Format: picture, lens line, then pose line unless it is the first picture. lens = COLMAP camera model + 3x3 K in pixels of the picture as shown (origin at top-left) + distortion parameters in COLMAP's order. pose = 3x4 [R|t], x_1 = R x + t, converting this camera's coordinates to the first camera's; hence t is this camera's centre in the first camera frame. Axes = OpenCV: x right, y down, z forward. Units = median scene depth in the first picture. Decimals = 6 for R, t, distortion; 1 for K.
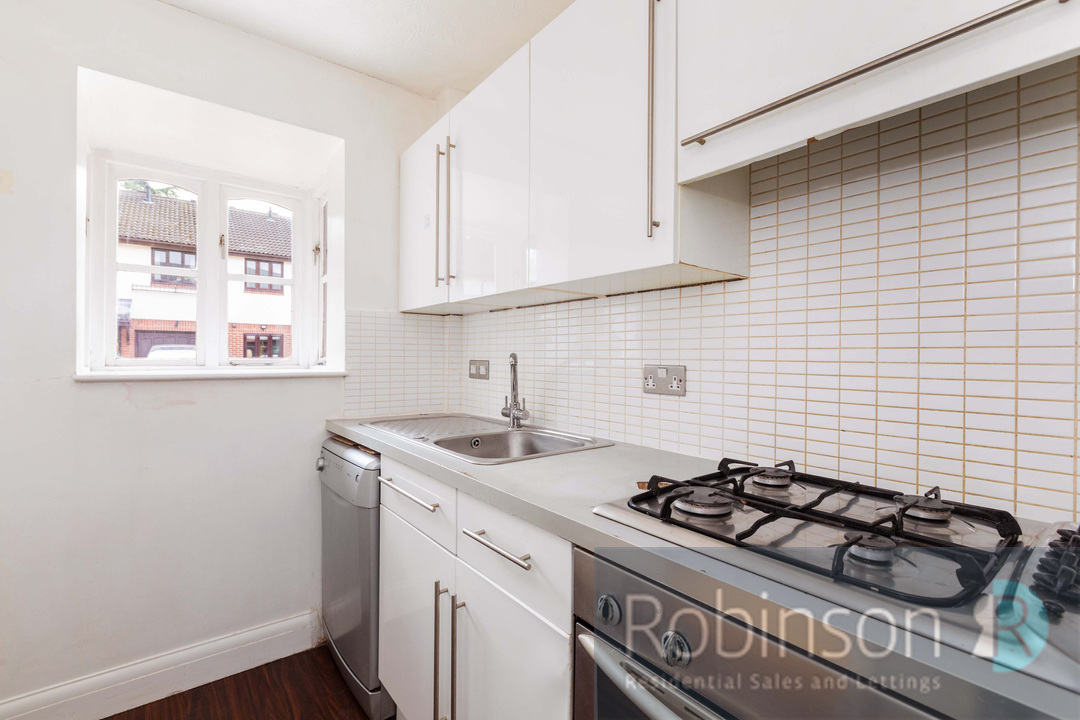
lens RADIAL K [[476.6, 0, 541.4], [0, 476.6, 359.4], [0, 0, 1]] dist [0.001137, 0.000028]
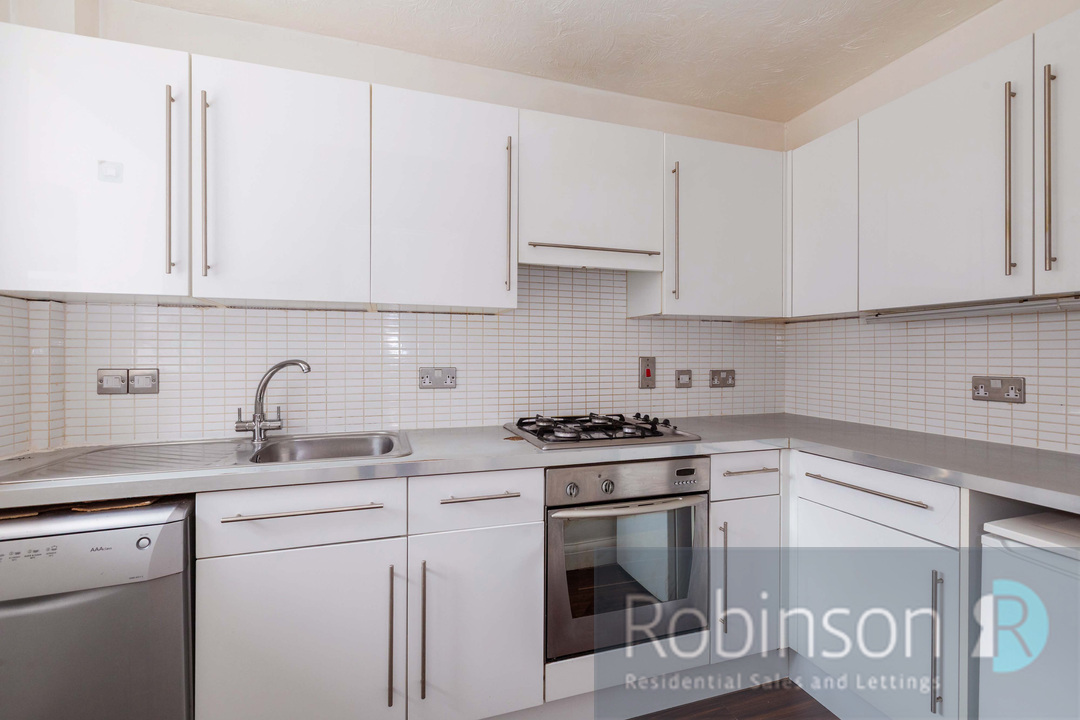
lens RADIAL K [[476.6, 0, 542.2], [0, 476.6, 357.0], [0, 0, 1]] dist [0.001137, 0.000028]
pose [[0.345601, -0.007765, 0.938349, -0.975499], [0.008392, 0.999951, 0.005184, -0.024362], [-0.938344, 0.006083, 0.345649, 0.232677]]
